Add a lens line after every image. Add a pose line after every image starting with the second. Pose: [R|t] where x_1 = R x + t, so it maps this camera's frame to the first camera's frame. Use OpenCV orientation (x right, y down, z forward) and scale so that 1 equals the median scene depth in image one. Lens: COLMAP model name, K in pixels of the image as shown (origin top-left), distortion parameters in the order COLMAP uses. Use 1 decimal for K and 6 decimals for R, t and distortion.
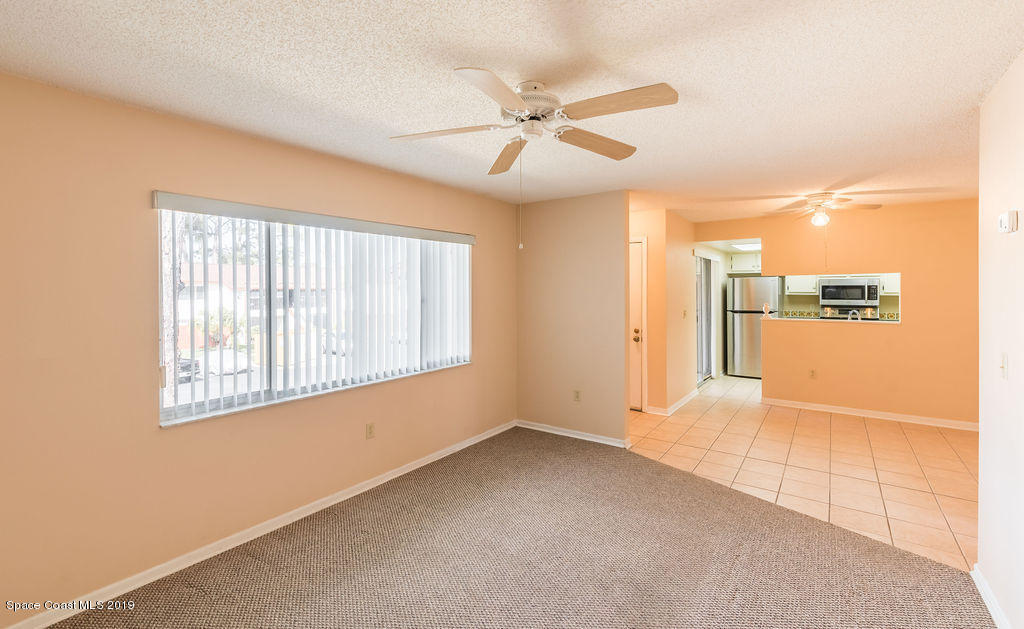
lens RADIAL K [[441.7, 0, 517.2], [0, 441.7, 293.4], [0, 0, 1]] dist [-0.001340, -0.000140]
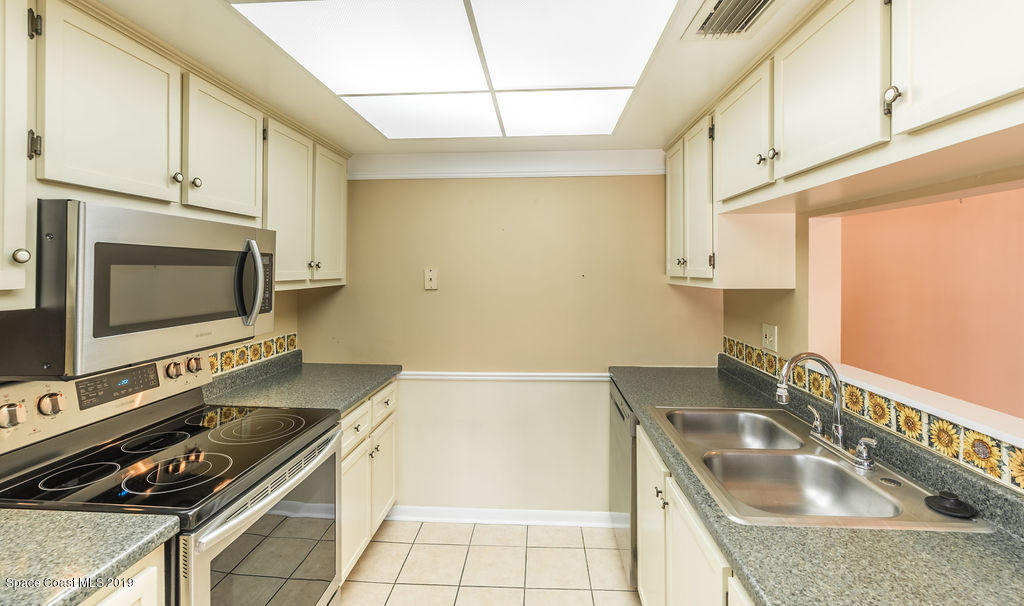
lens RADIAL K [[443.2, 0, 514.4], [0, 443.2, 269.8], [0, 0, 1]] dist [-0.001365, -0.000167]
pose [[-0.532519, 0.010177, 0.846357, 0.519460], [0.015320, 0.999880, -0.002384, -0.006626], [-0.846280, 0.011697, -0.532611, 1.017129]]
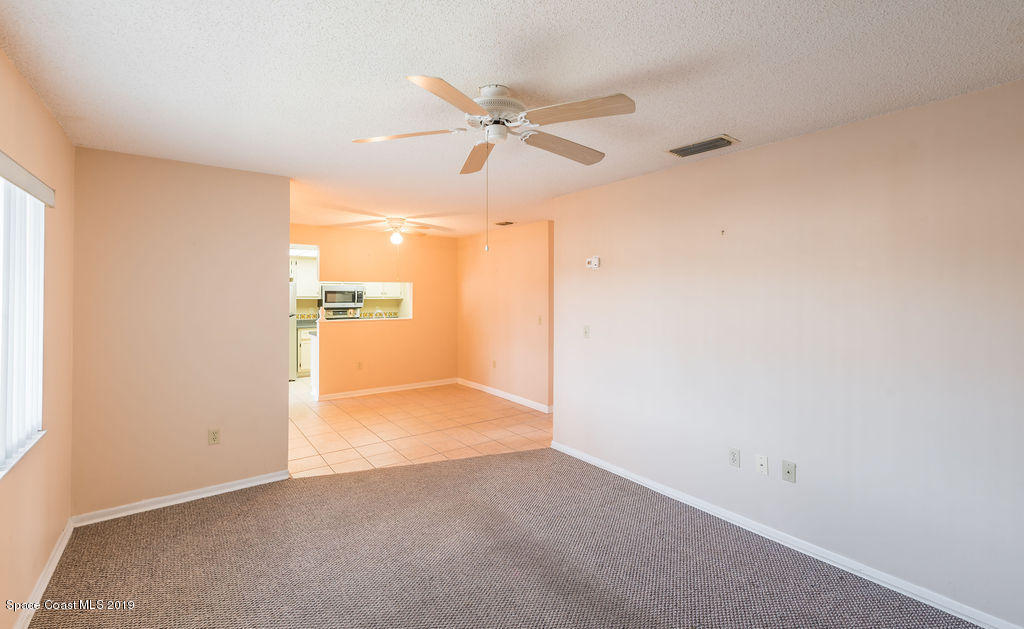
lens RADIAL K [[441.7, 0, 517.2], [0, 441.7, 293.4], [0, 0, 1]] dist [-0.001340, -0.000140]
pose [[0.296728, 0.007699, 0.954931, -0.269834], [0.002510, 0.999958, -0.008842, 0.000392], [-0.954959, 0.005021, 0.296696, 0.194844]]
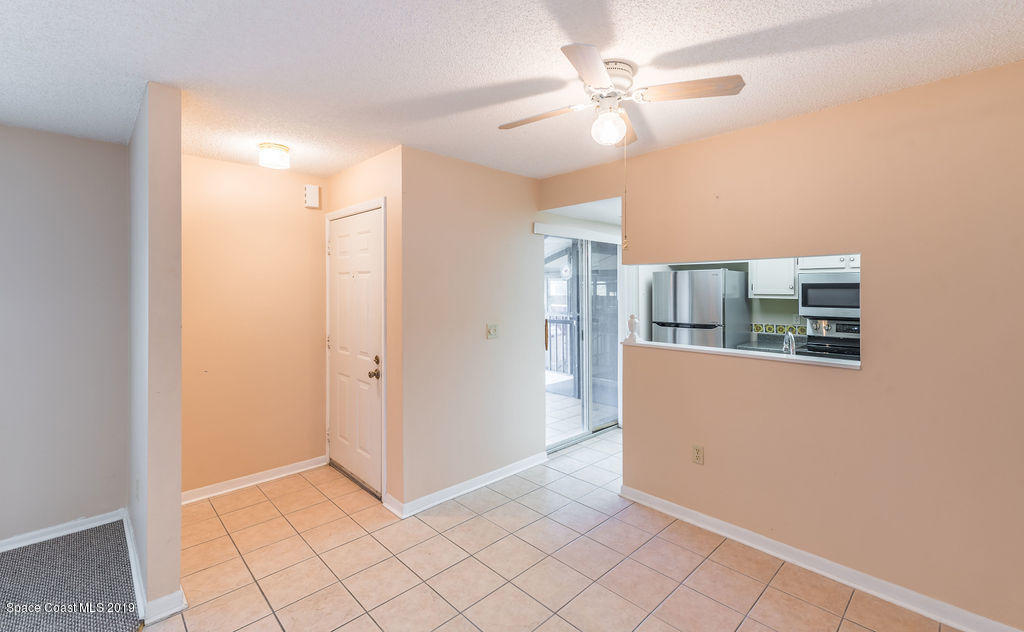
lens RADIAL K [[441.7, 0, 517.2], [0, 441.7, 294.9], [0, 0, 1]] dist [-0.001340, -0.000140]
pose [[0.984107, 0.007633, -0.177410, 0.440772], [-0.005737, 0.999921, 0.011198, -0.007378], [0.177482, -0.010002, 0.984073, 0.363786]]
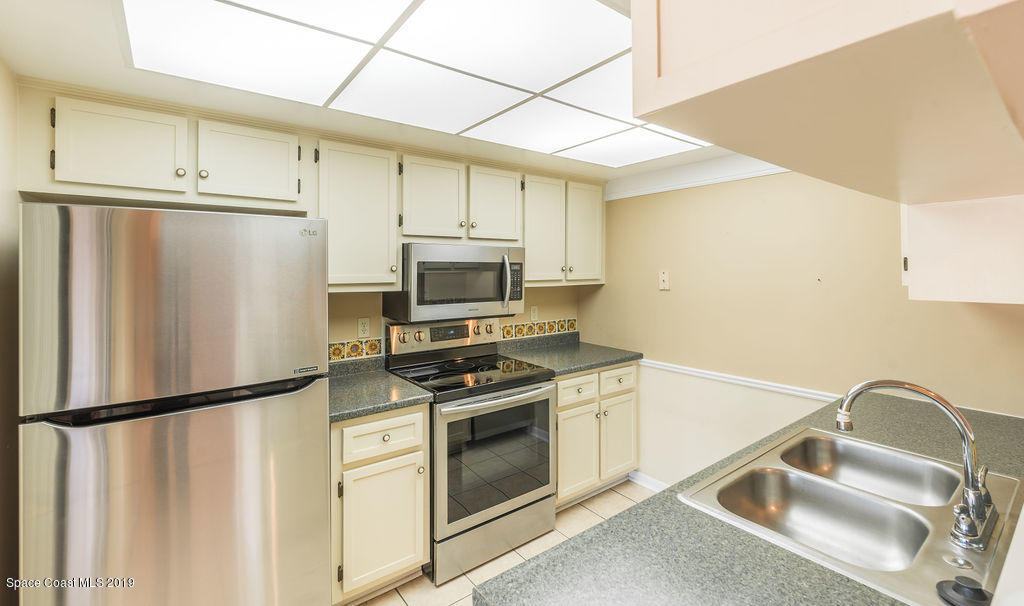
lens RADIAL K [[443.2, 0, 514.4], [0, 443.2, 269.8], [0, 0, 1]] dist [-0.001365, -0.000167]
pose [[0.290546, 0.007501, 0.956832, 0.425824], [0.012037, 0.999861, -0.011493, -0.007948], [-0.956785, 0.014857, 0.290416, 0.888288]]
